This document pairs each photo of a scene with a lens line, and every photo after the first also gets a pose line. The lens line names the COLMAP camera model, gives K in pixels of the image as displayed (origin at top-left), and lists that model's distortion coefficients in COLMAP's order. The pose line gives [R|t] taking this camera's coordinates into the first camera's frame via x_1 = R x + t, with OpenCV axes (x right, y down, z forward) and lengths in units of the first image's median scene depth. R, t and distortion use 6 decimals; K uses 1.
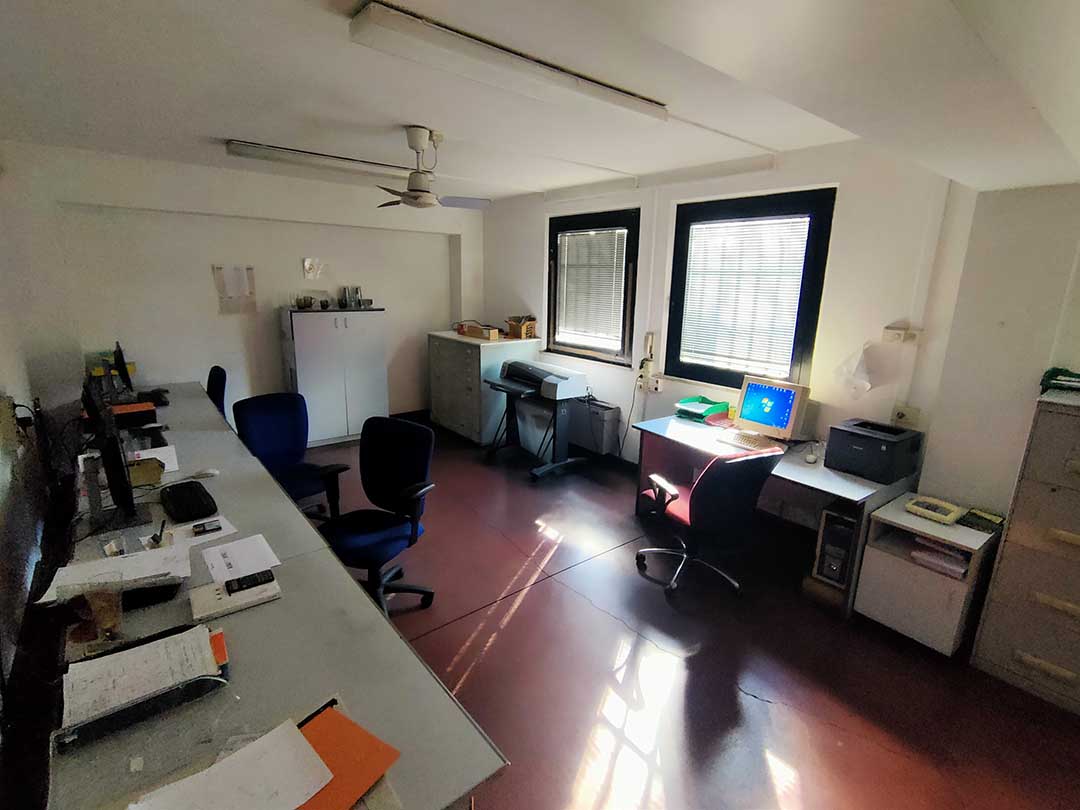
lens RADIAL K [[521.7, 0, 541.6], [0, 521.7, 411.0], [0, 0, 1]] dist [0.000458, -0.000595]
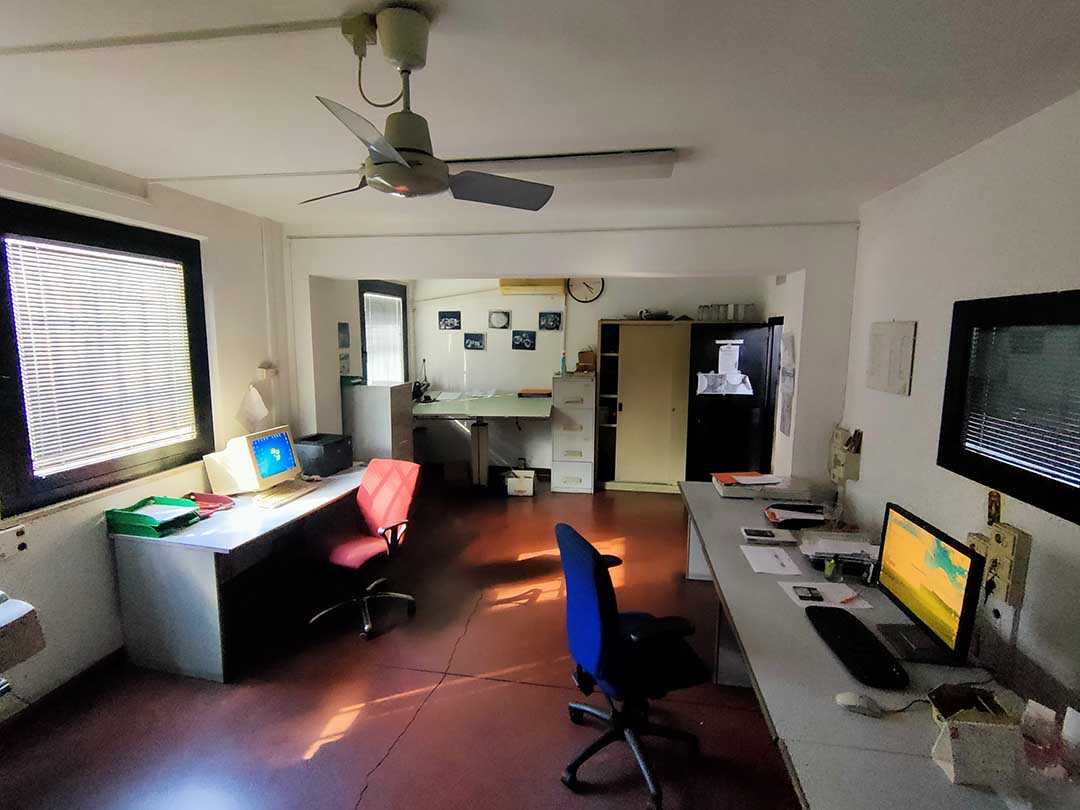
lens RADIAL K [[521.7, 0, 537.6], [0, 521.7, 398.3], [0, 0, 1]] dist [0.000458, -0.000595]
pose [[-0.676758, -0.127060, 0.725159, -0.609308], [0.154204, 0.938680, 0.308384, -0.334739], [-0.719875, 0.320524, -0.615666, 1.182355]]
